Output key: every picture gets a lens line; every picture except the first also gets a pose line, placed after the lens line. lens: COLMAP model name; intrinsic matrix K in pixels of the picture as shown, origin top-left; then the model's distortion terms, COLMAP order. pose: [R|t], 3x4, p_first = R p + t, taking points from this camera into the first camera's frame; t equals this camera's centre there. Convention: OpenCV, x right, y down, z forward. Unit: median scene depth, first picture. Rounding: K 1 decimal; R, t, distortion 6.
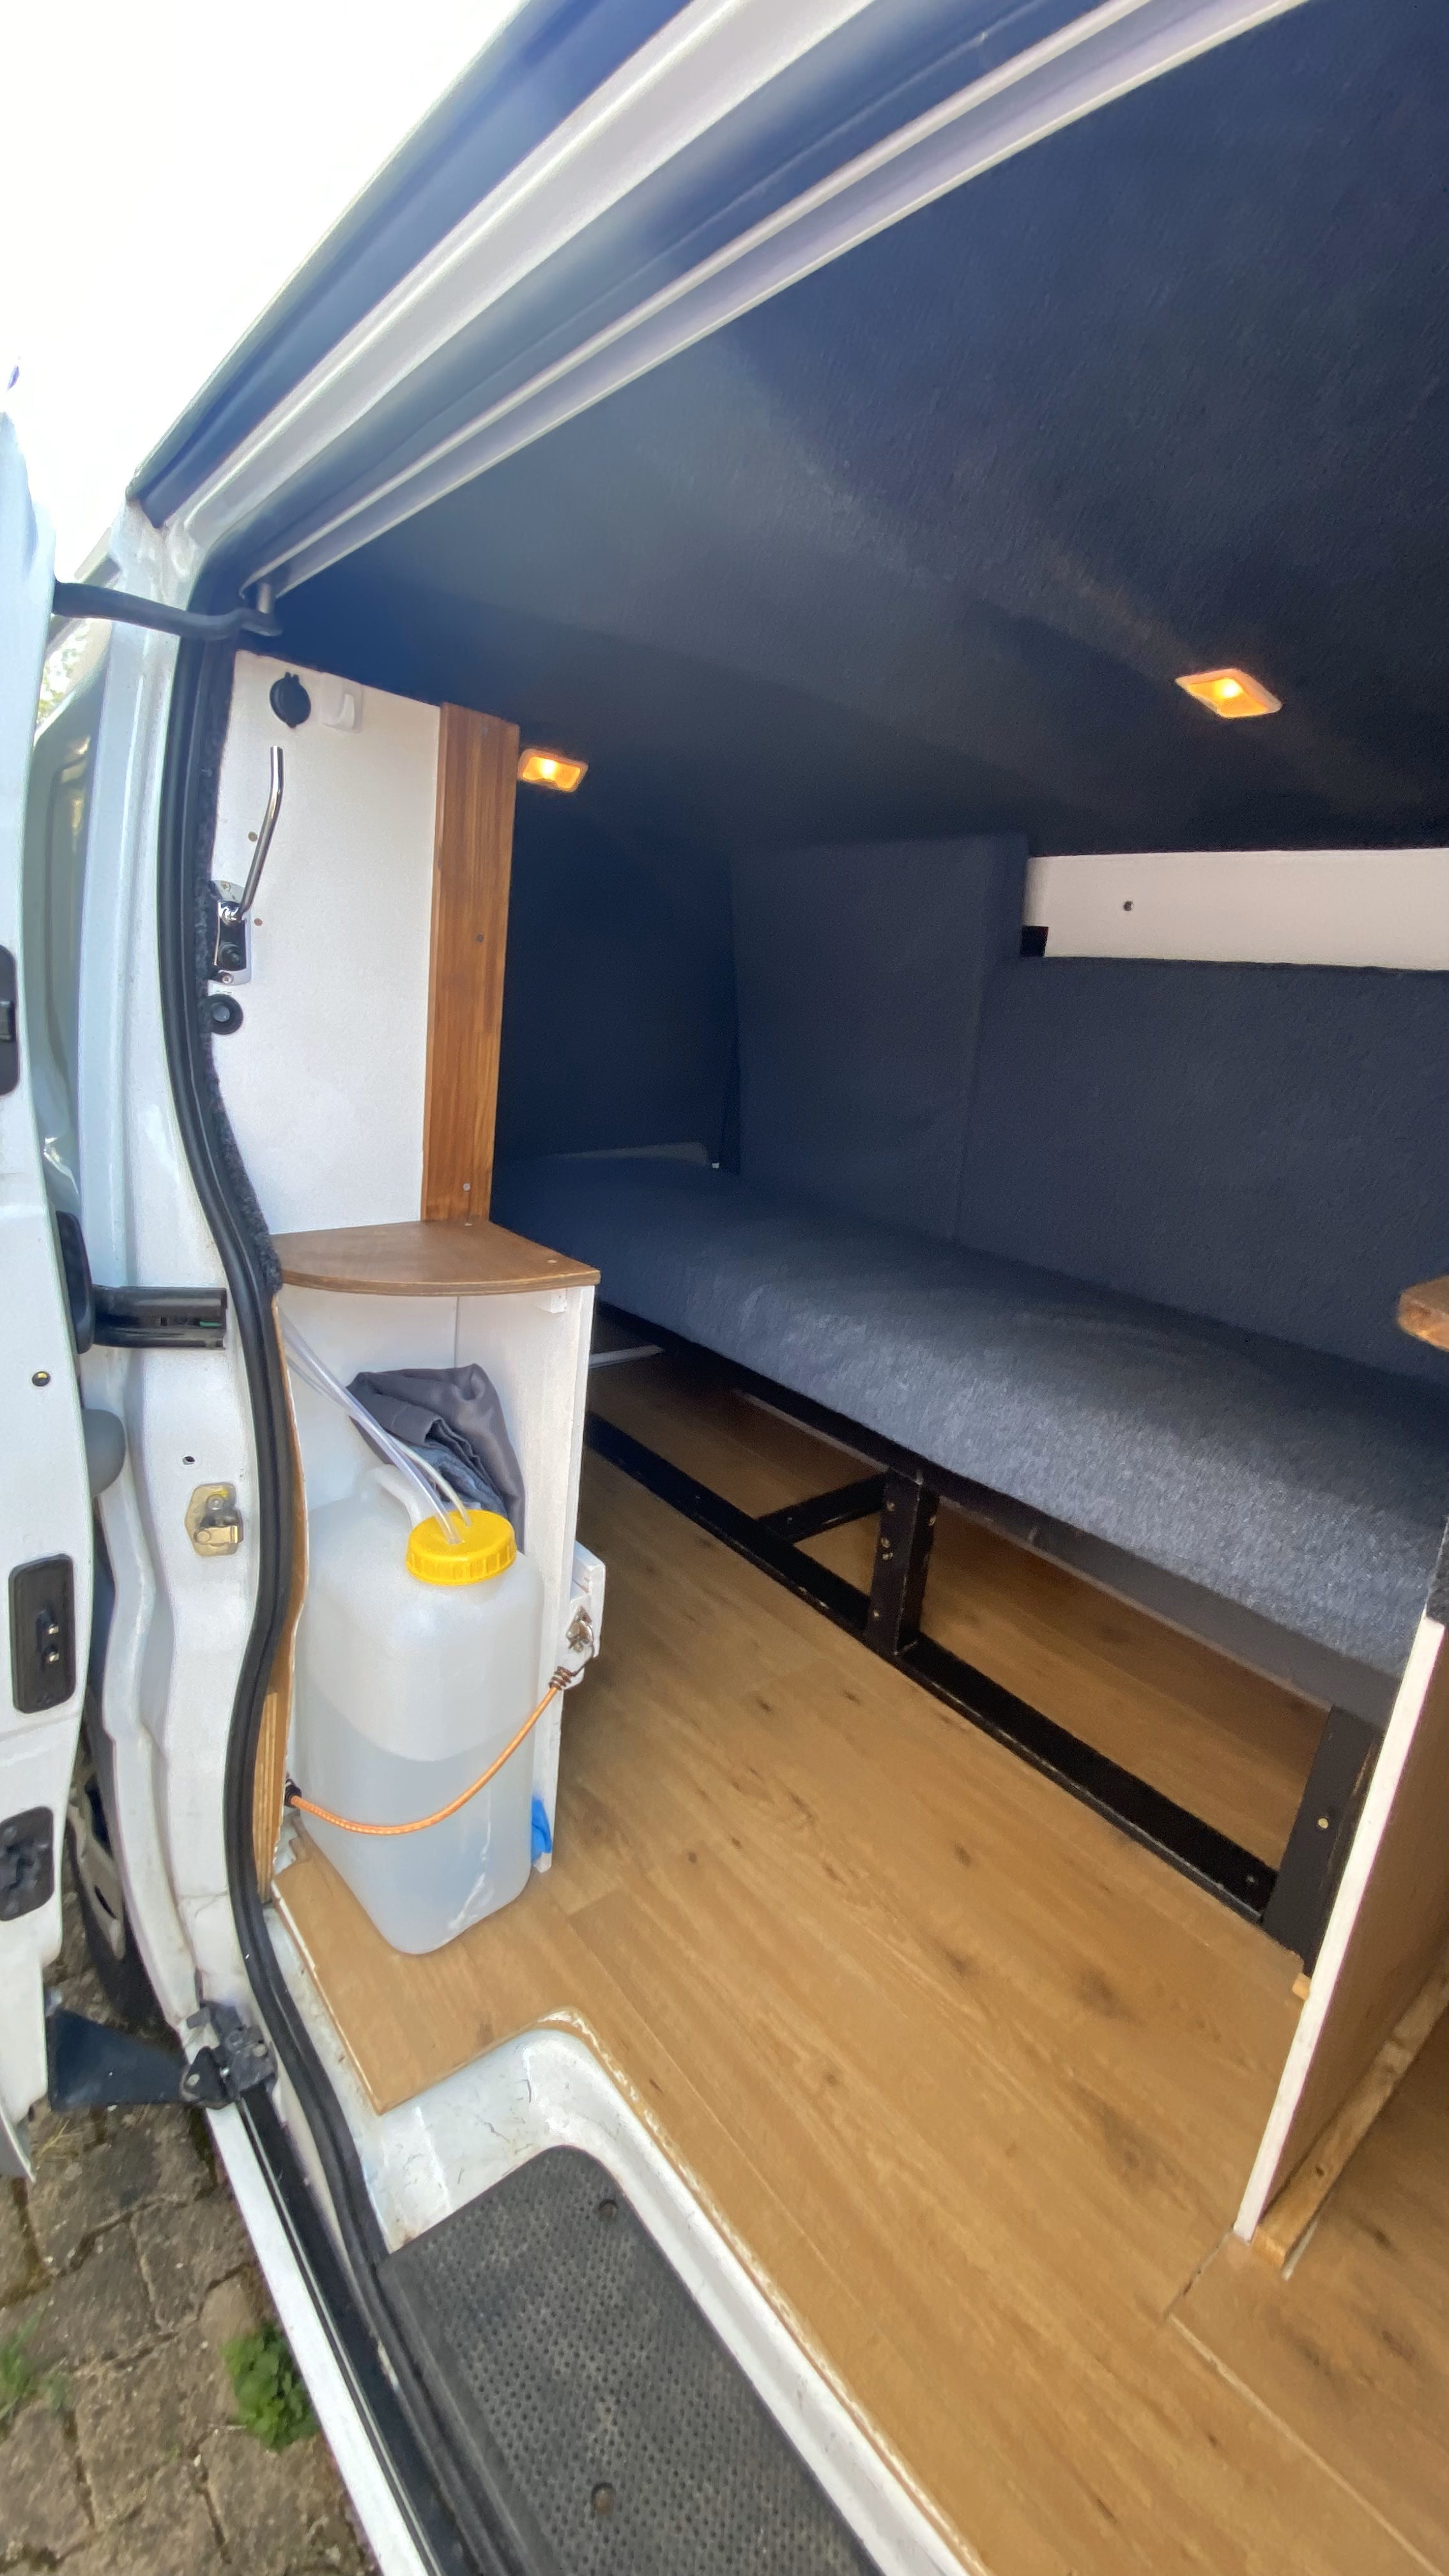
lens RADIAL K [[1039.3, 0, 724.5], [0, 1039.3, 1288.0], [0, 0, 1]] dist [0.023099, -0.020767]
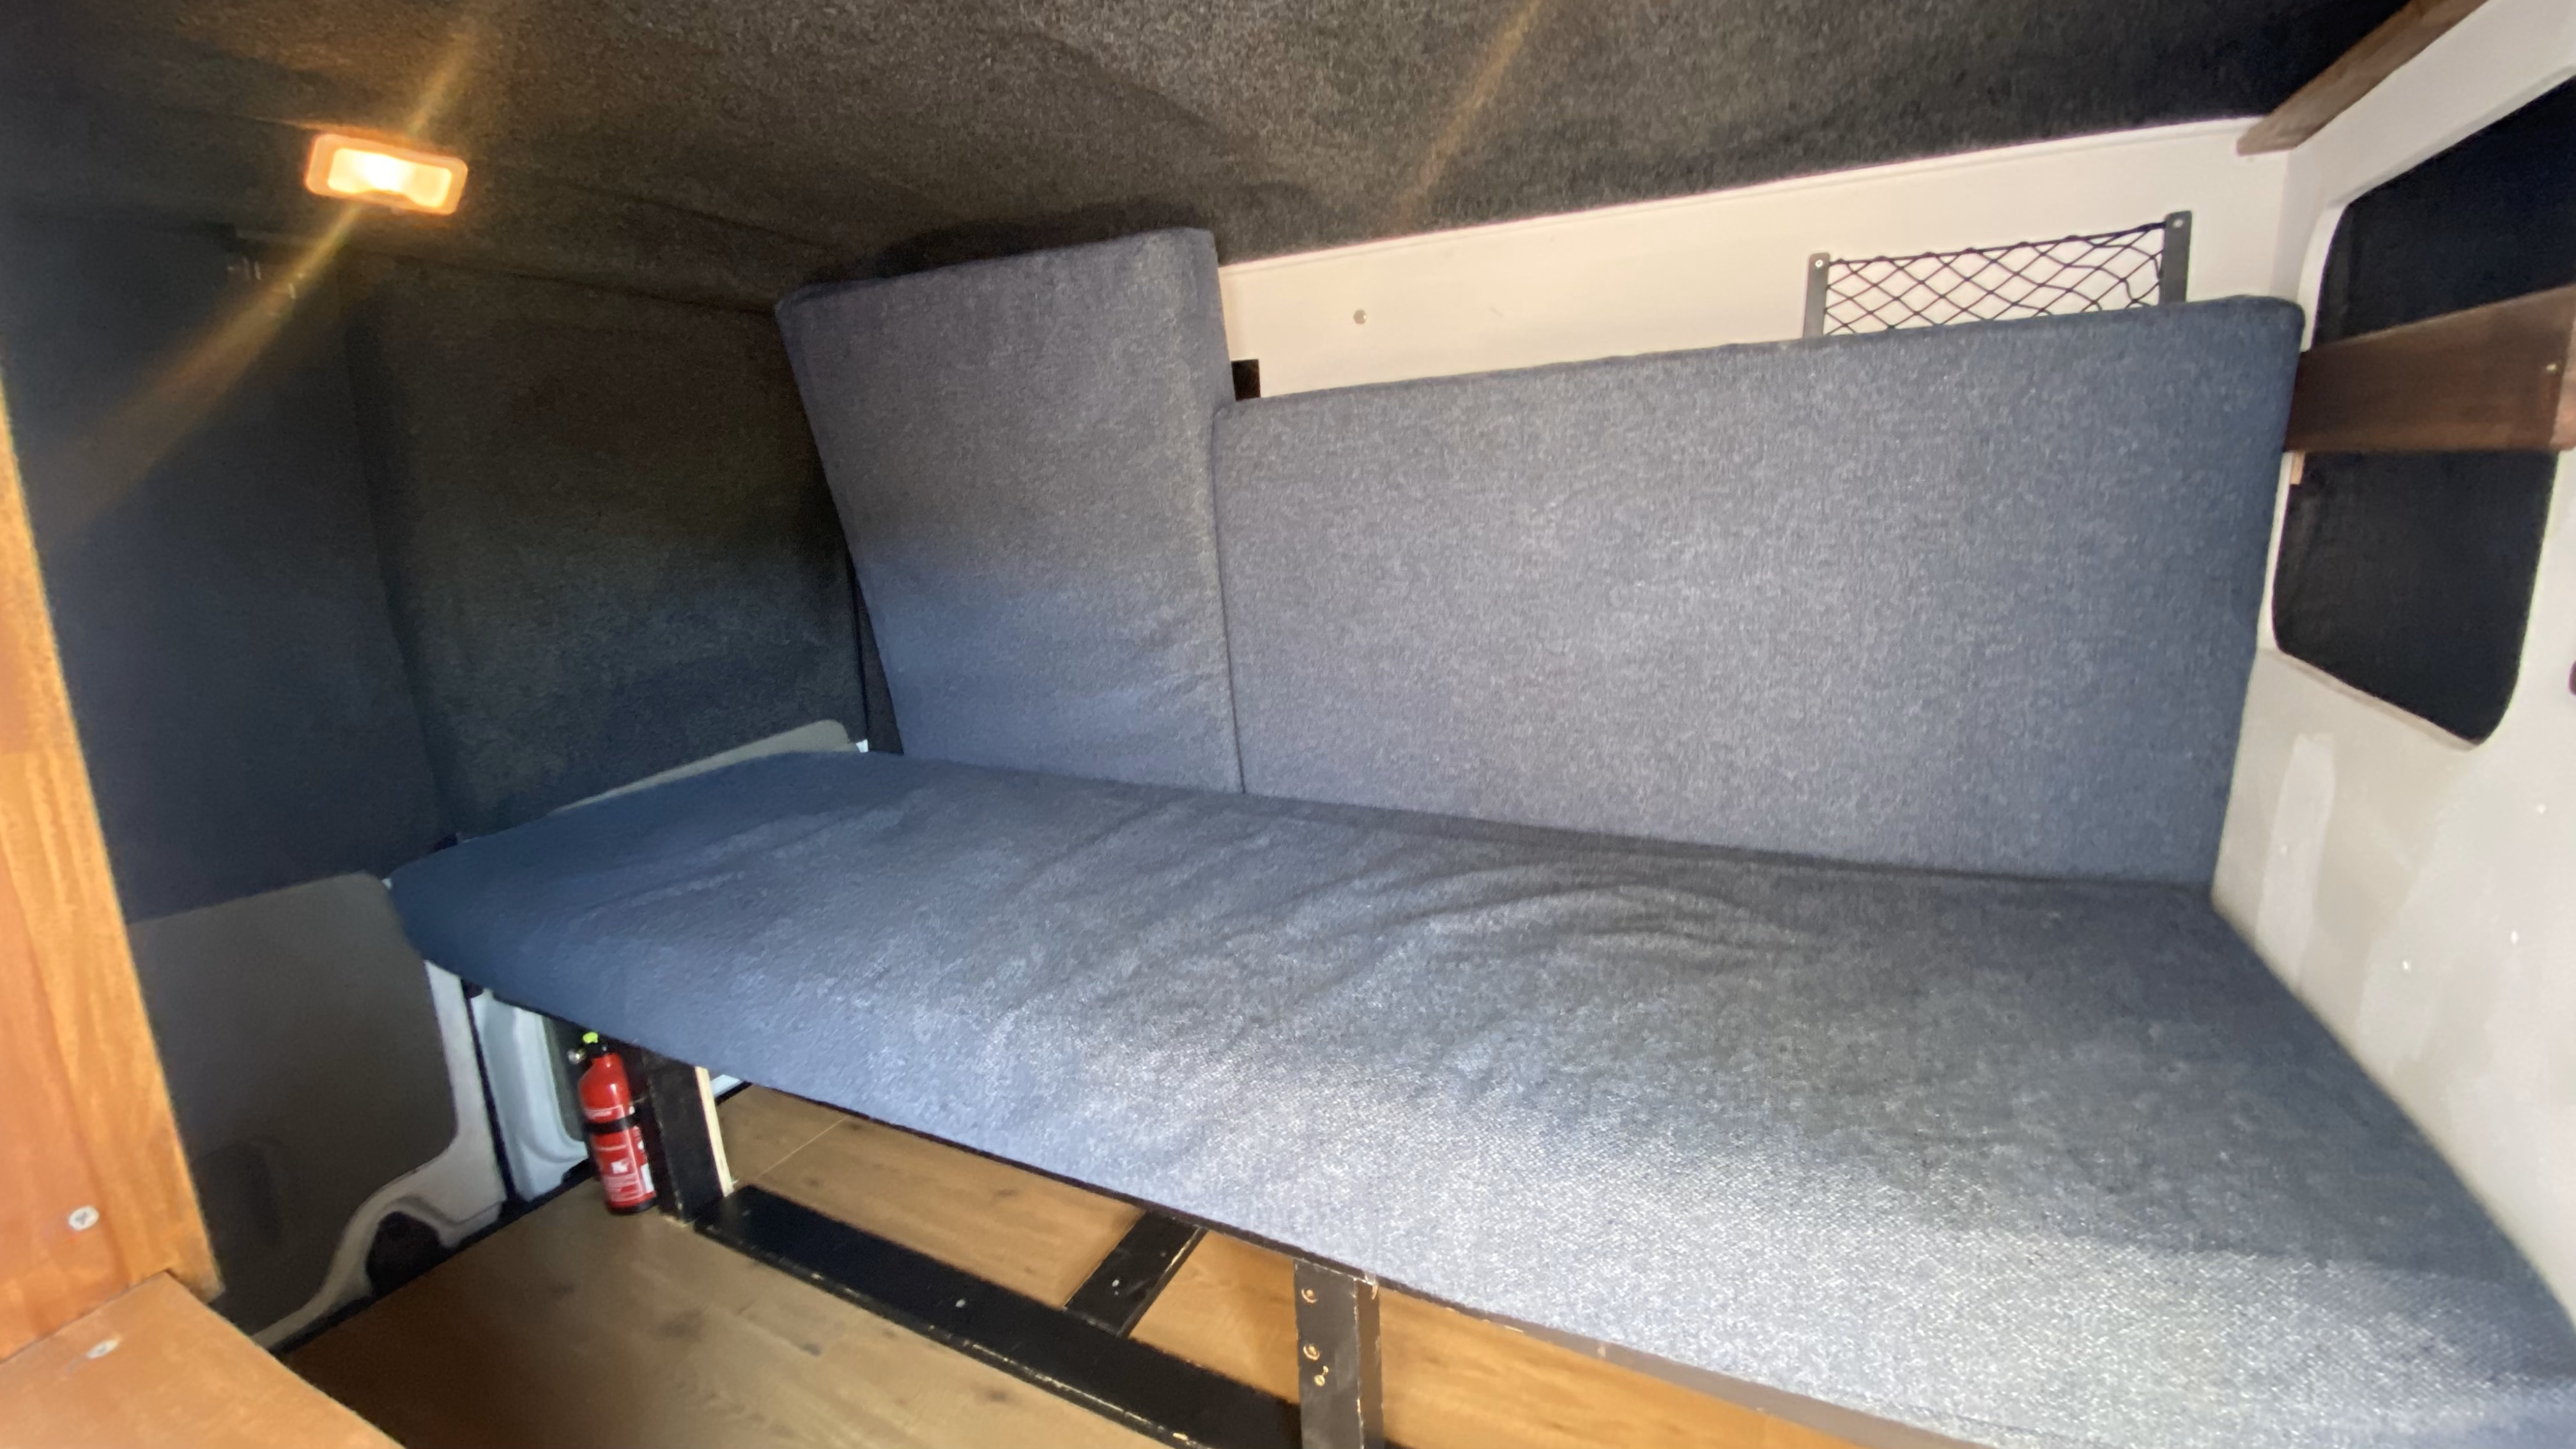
lens RADIAL K [[1055.7, 0, 1305.2], [0, 1055.7, 696.4], [0, 0, 1]] dist [0.035154, -0.021551]
pose [[0.903584, -0.217492, 0.369098, 0.006937], [0.239707, 0.970732, -0.014816, -0.124919], [-0.355073, 0.101863, 0.929272, 0.423500]]
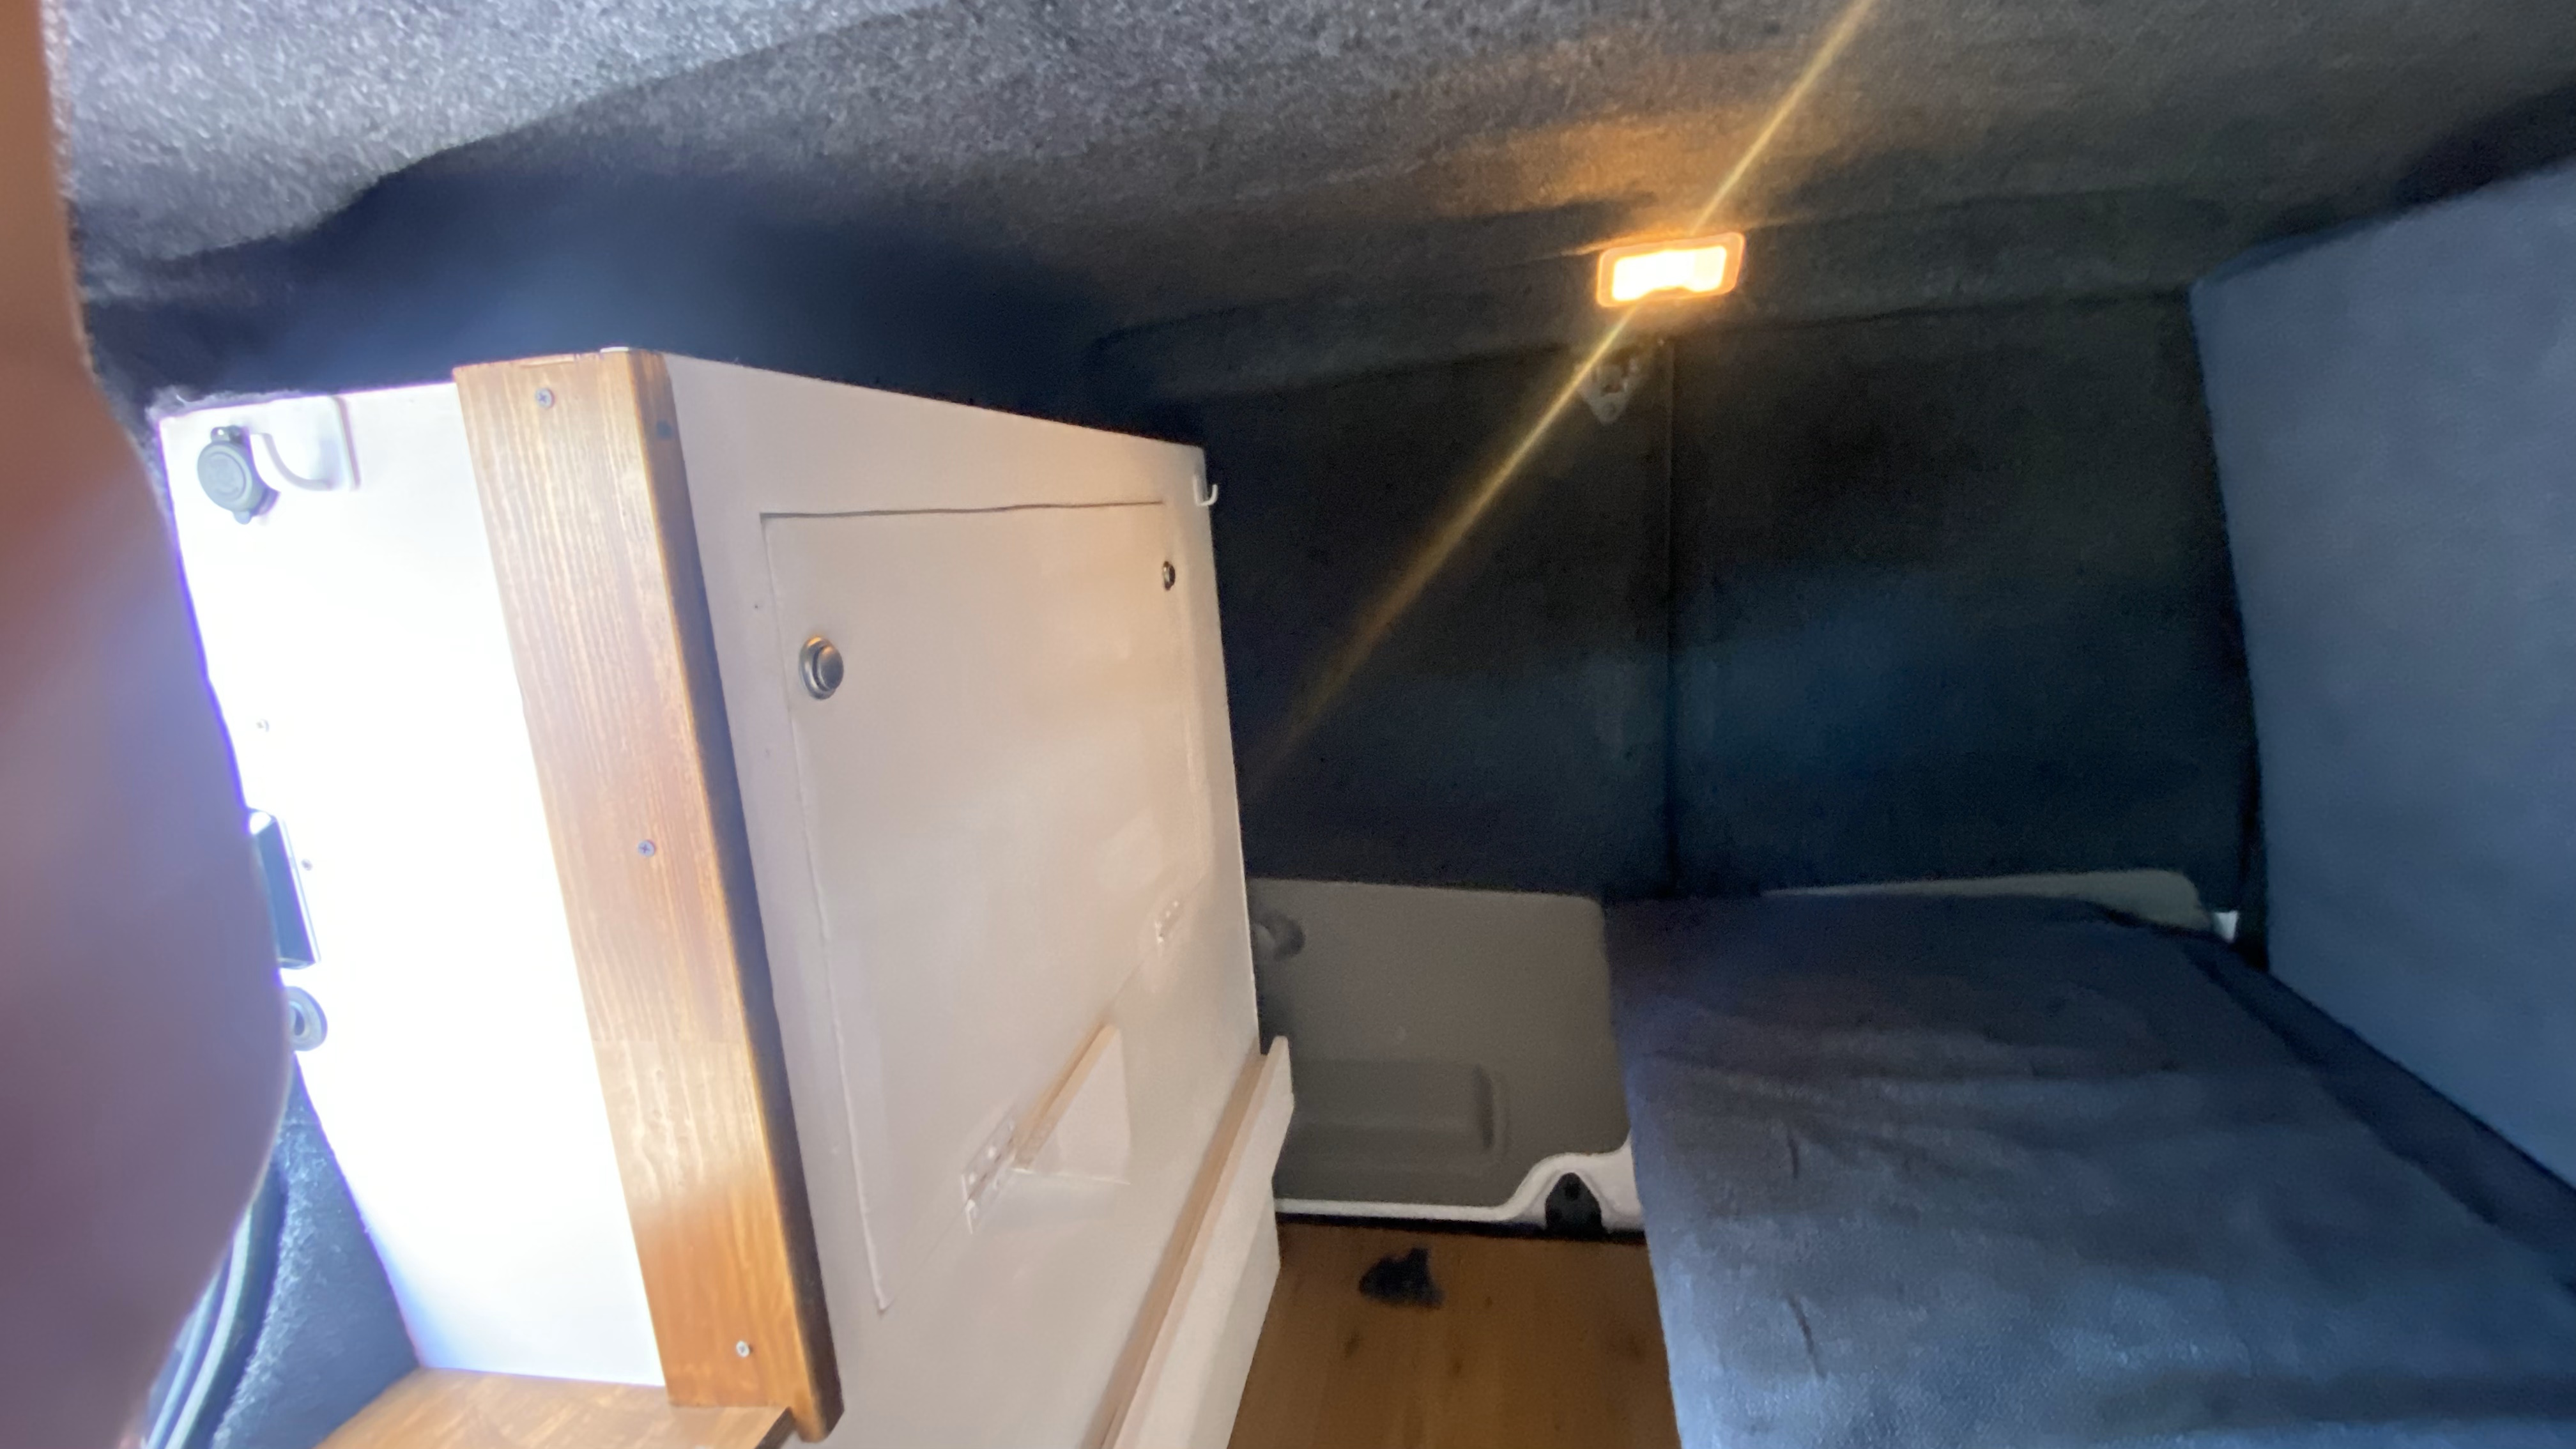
lens RADIAL K [[1055.7, 0, 1305.2], [0, 1055.7, 696.4], [0, 0, 1]] dist [0.035154, -0.021551]
pose [[0.618171, 0.011623, -0.785958, 0.203338], [-0.081912, 0.995399, -0.049705, -0.293403], [0.781764, 0.095105, 0.616279, 0.689680]]
